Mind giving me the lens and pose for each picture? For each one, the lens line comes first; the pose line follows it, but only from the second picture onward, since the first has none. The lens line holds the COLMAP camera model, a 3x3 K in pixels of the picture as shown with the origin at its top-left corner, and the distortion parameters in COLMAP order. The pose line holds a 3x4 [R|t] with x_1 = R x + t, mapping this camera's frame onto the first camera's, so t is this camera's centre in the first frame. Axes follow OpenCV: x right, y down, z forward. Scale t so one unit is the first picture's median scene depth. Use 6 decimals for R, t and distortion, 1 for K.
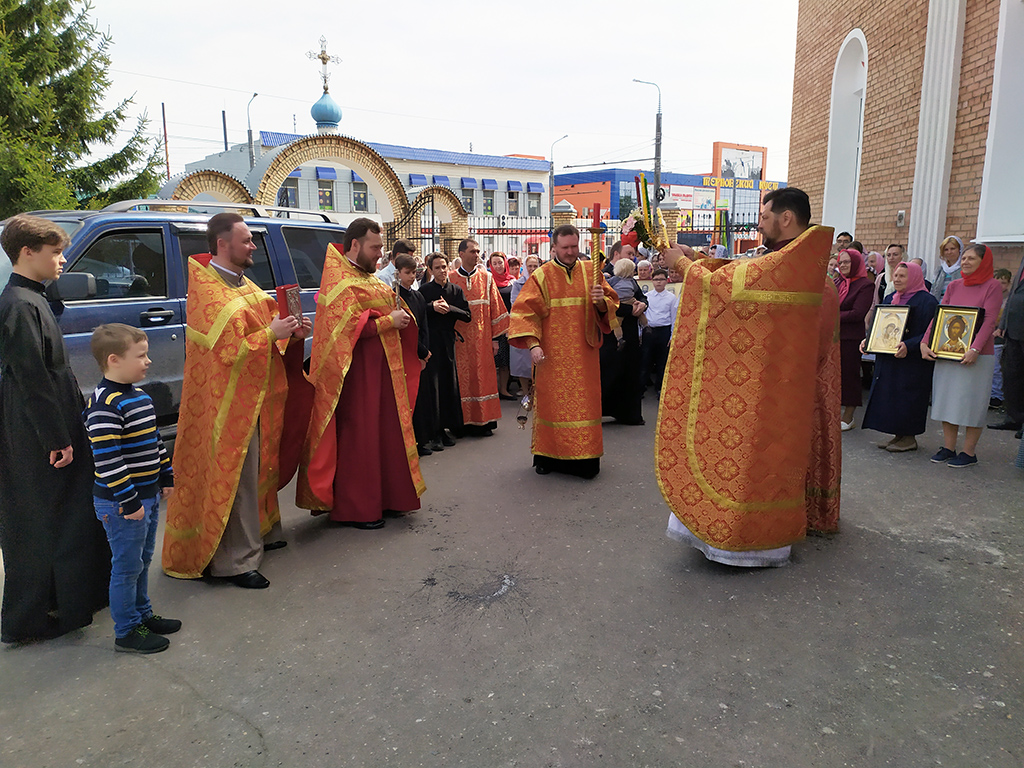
lens RADIAL K [[753.3, 0, 507.8], [0, 753.3, 393.9], [0, 0, 1]] dist [0.028357, -0.038653]
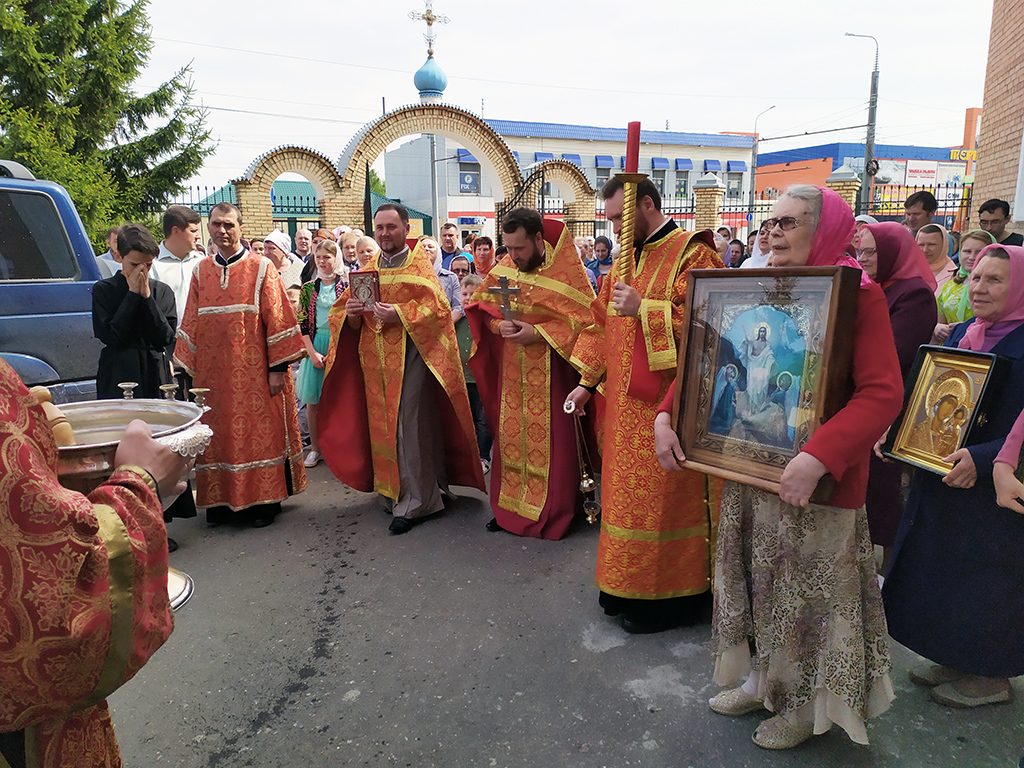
lens RADIAL K [[753.3, 0, 522.8], [0, 753.3, 379.1], [0, 0, 1]] dist [0.028357, -0.038653]
pose [[0.960897, 0.052984, -0.271791, 0.124057], [-0.053679, 0.998546, 0.004883, -0.028738], [0.271655, 0.009897, 0.962344, 0.170331]]
